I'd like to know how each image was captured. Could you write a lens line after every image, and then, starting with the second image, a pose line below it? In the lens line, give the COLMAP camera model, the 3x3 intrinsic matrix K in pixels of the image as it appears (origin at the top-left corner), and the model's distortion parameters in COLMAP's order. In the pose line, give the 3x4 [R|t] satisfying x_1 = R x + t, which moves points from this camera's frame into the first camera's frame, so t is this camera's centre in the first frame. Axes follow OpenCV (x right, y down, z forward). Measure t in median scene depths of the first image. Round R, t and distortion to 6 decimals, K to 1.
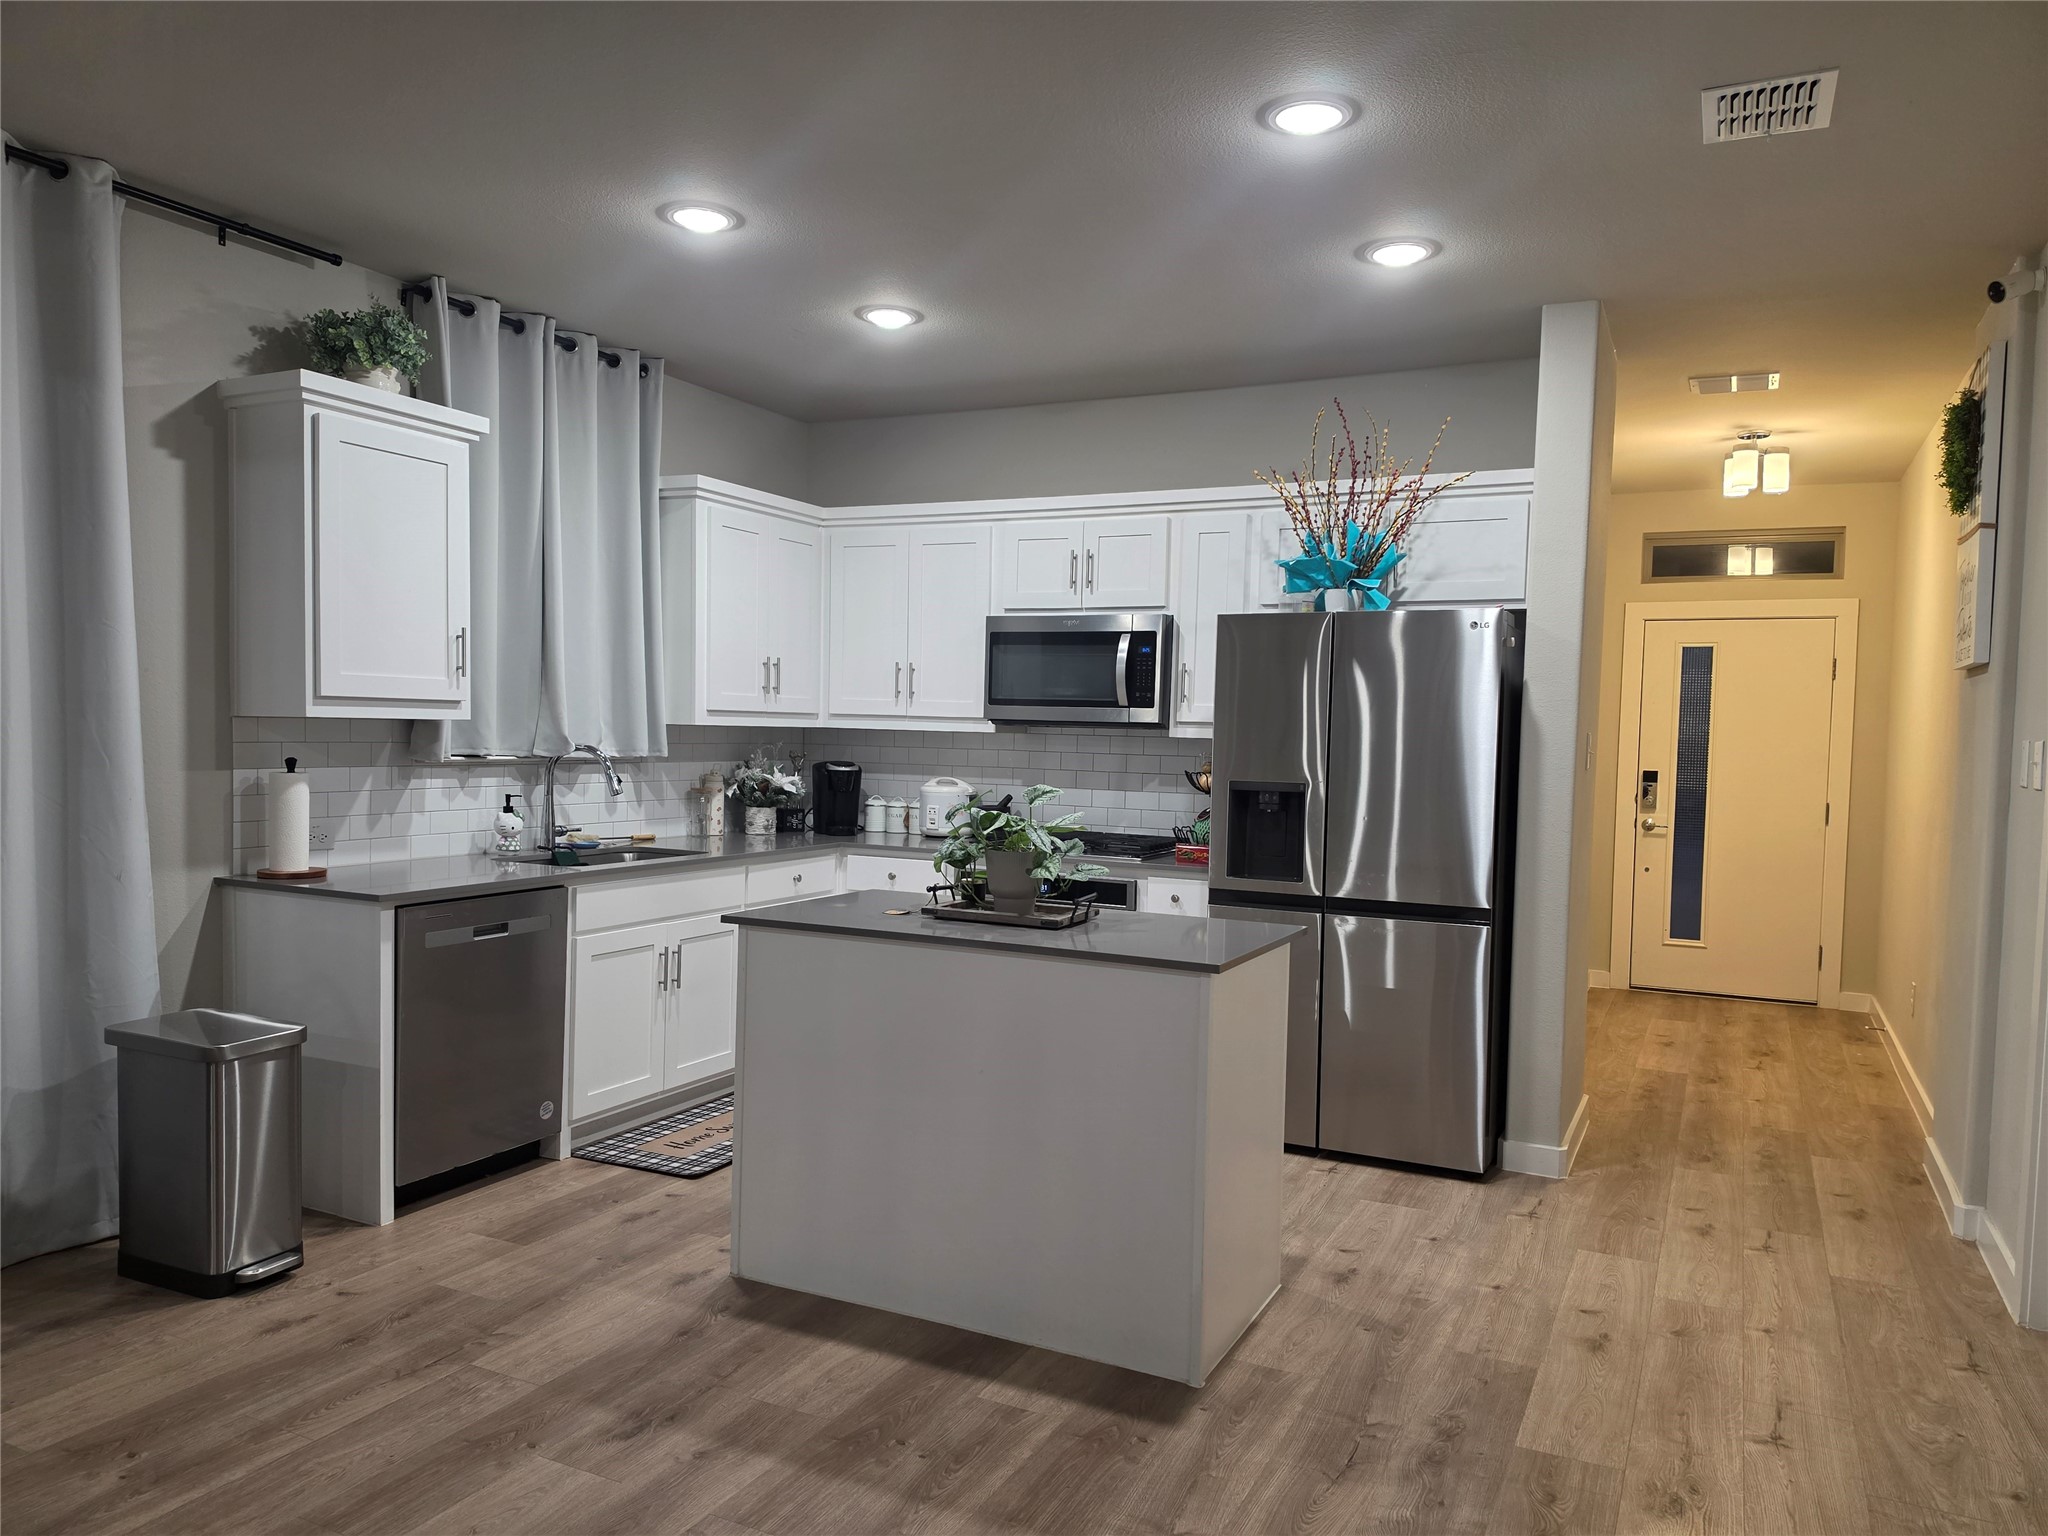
lens RADIAL K [[1422.5, 0, 1058.0], [0, 1422.5, 807.0], [0, 0, 1]] dist [0.046920, -0.001645]
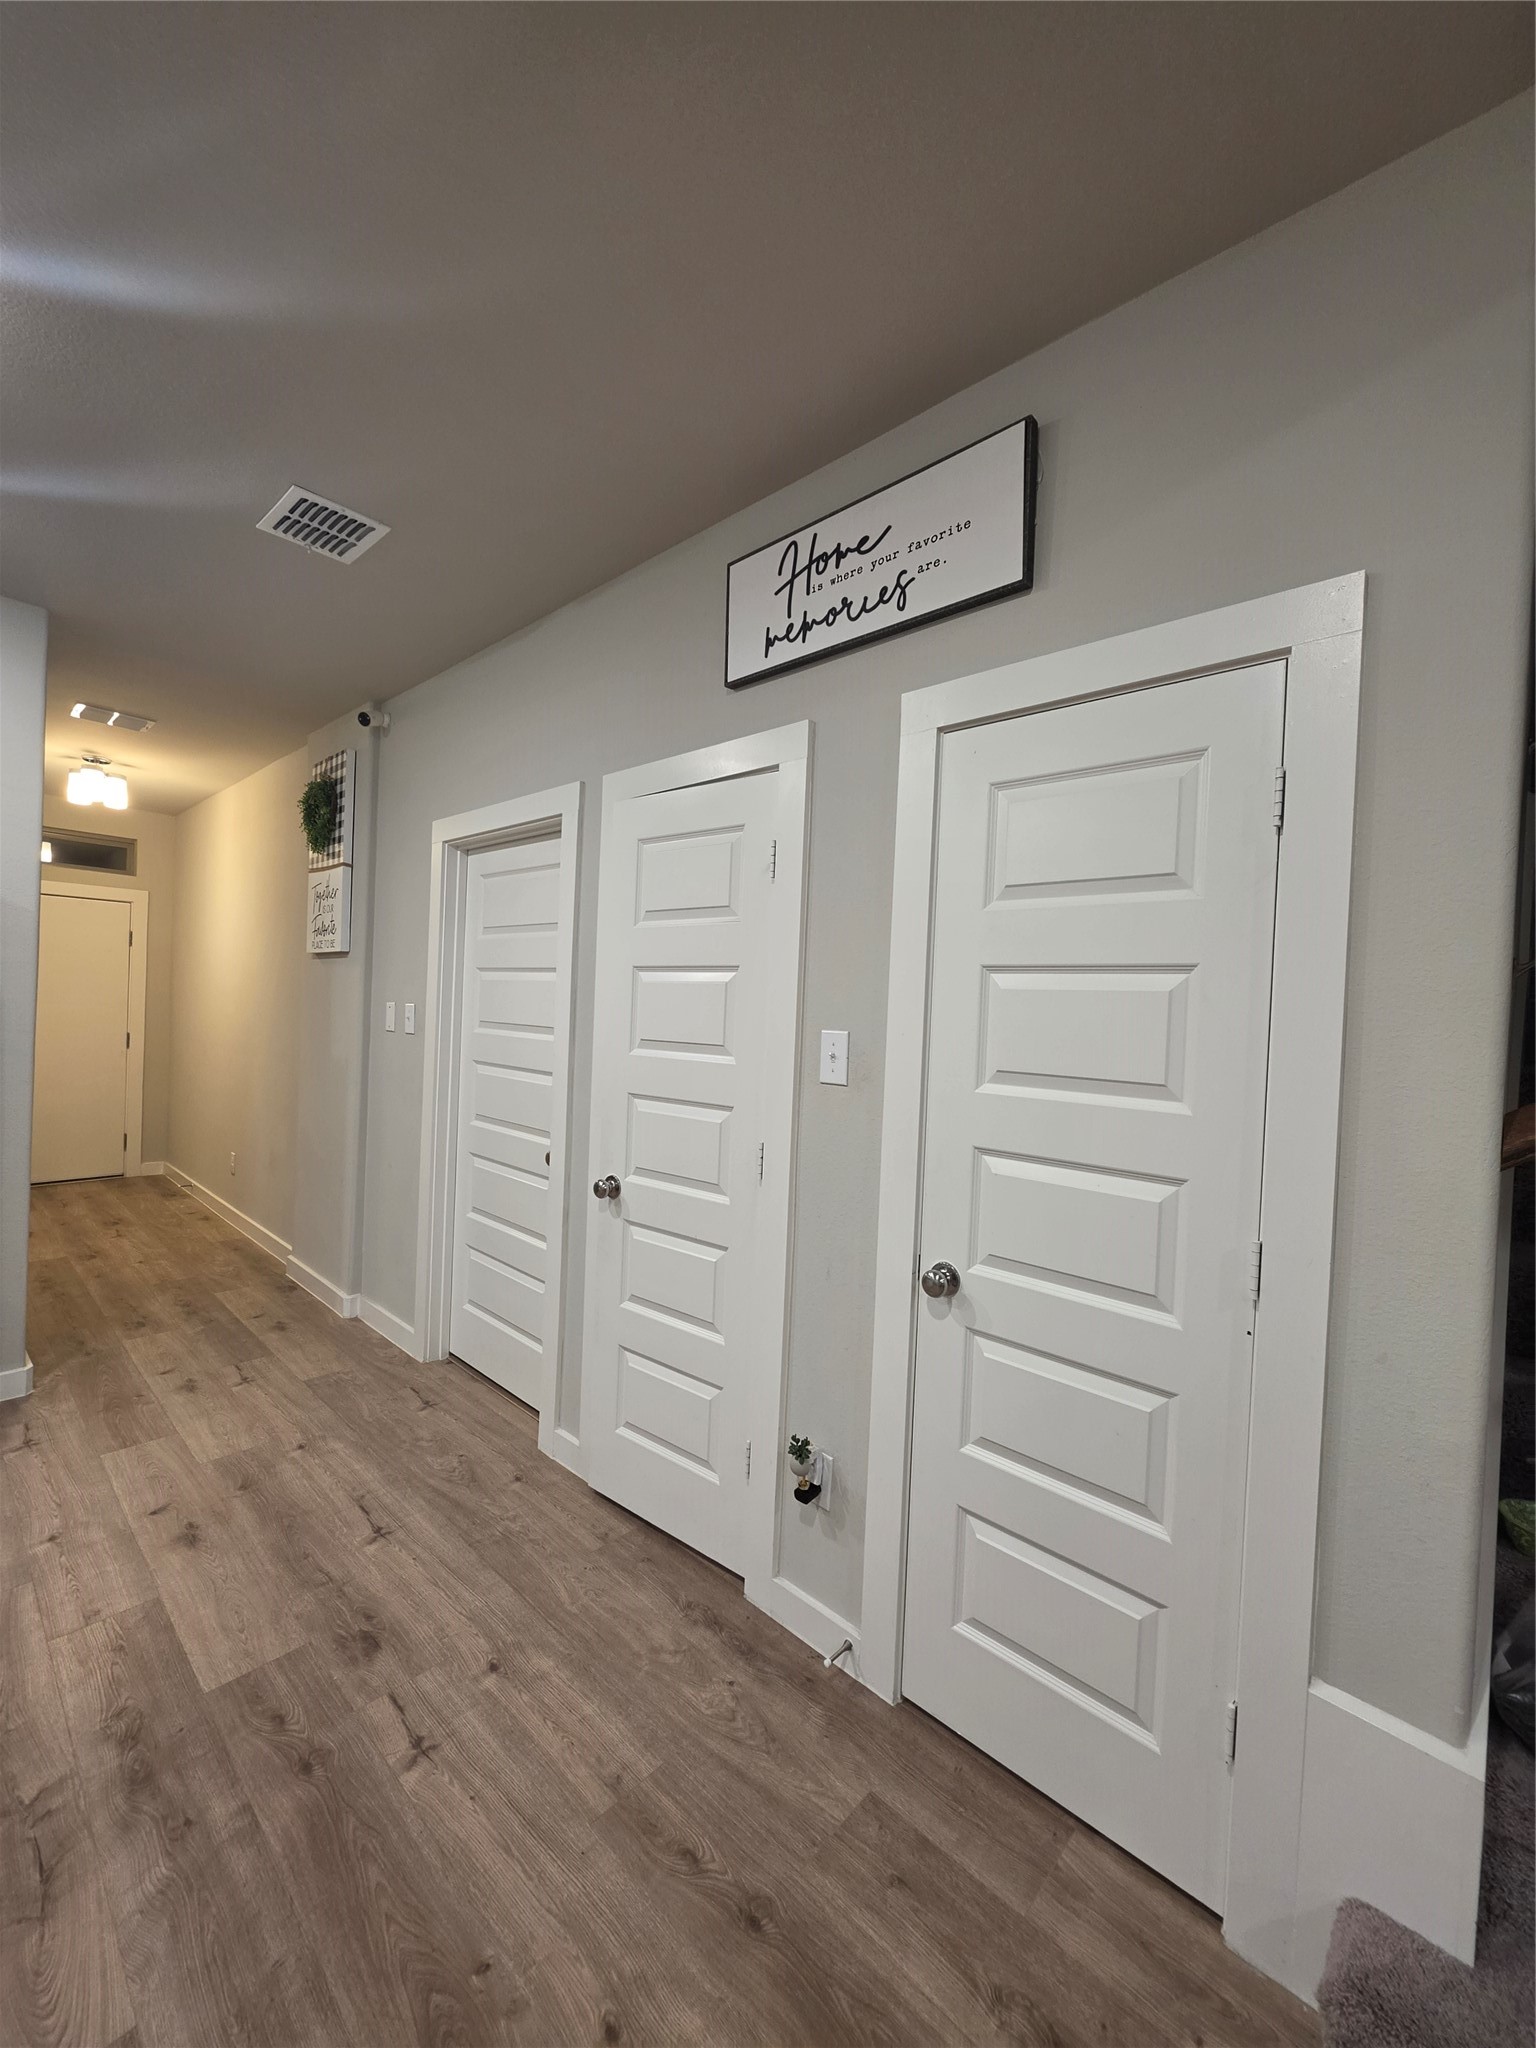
lens RADIAL K [[827.5, 0, 762.8], [0, 827.5, 1027.5], [0, 0, 1]] dist [-0.000799, 0.001584]
pose [[0.318673, -0.036727, 0.947153, -0.076069], [0.024570, 0.999233, 0.030479, -0.035248], [-0.947546, 0.013559, 0.319331, 0.298215]]
